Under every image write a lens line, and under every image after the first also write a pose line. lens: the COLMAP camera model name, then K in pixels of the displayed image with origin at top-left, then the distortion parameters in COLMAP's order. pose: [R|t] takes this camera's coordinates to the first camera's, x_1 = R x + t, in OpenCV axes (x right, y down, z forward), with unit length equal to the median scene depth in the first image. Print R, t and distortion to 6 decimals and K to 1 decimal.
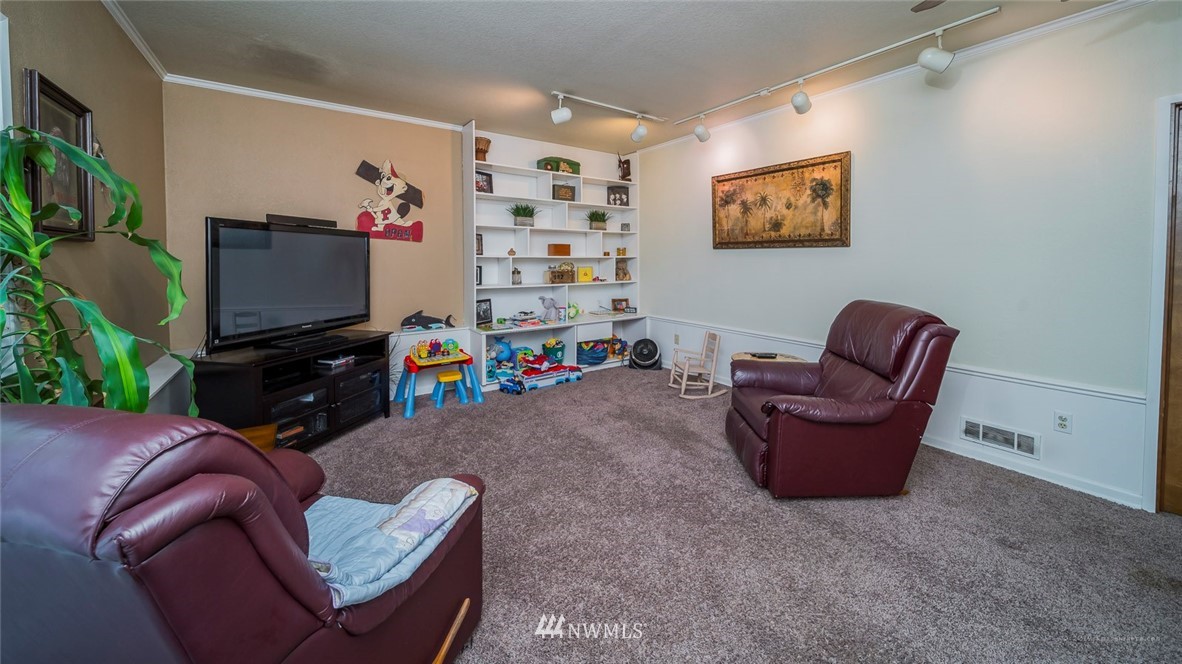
lens RADIAL K [[419.8, 0, 591.0], [0, 419.8, 268.3], [0, 0, 1]] dist [-0.001188, -0.000691]
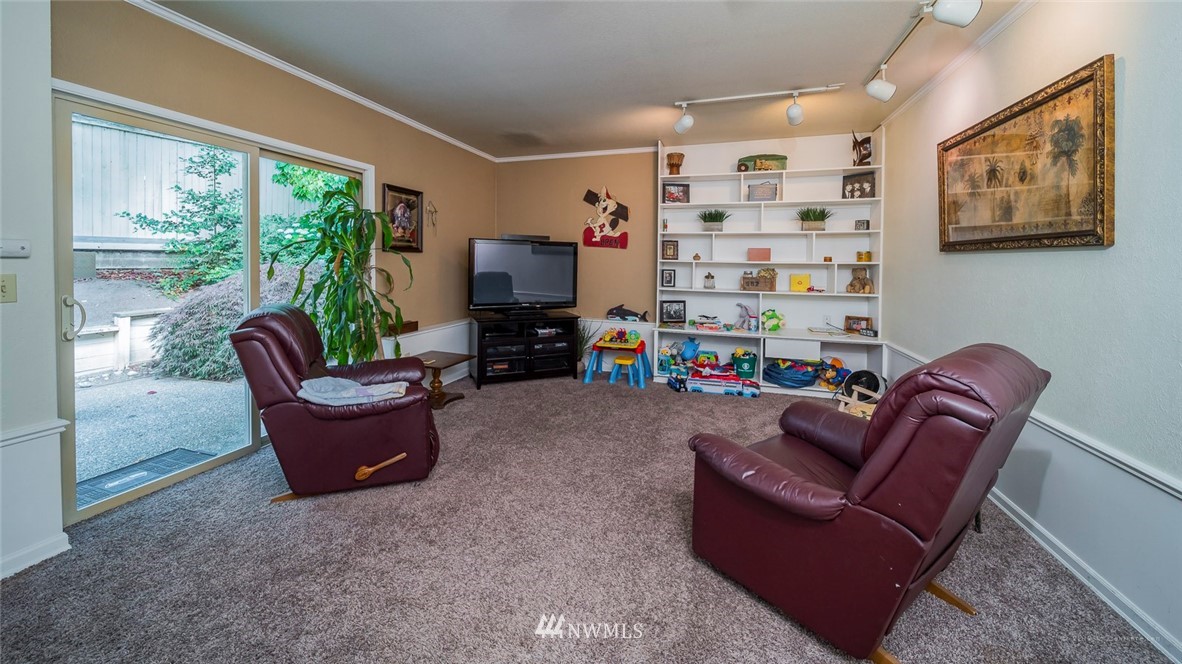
lens RADIAL K [[419.8, 0, 591.0], [0, 419.8, 268.3], [0, 0, 1]] dist [-0.001188, -0.000691]
pose [[0.611504, 0.020820, -0.790967, 0.480330], [-0.030570, 0.999529, 0.002676, -0.005478], [0.790650, 0.022543, 0.611853, 0.159527]]
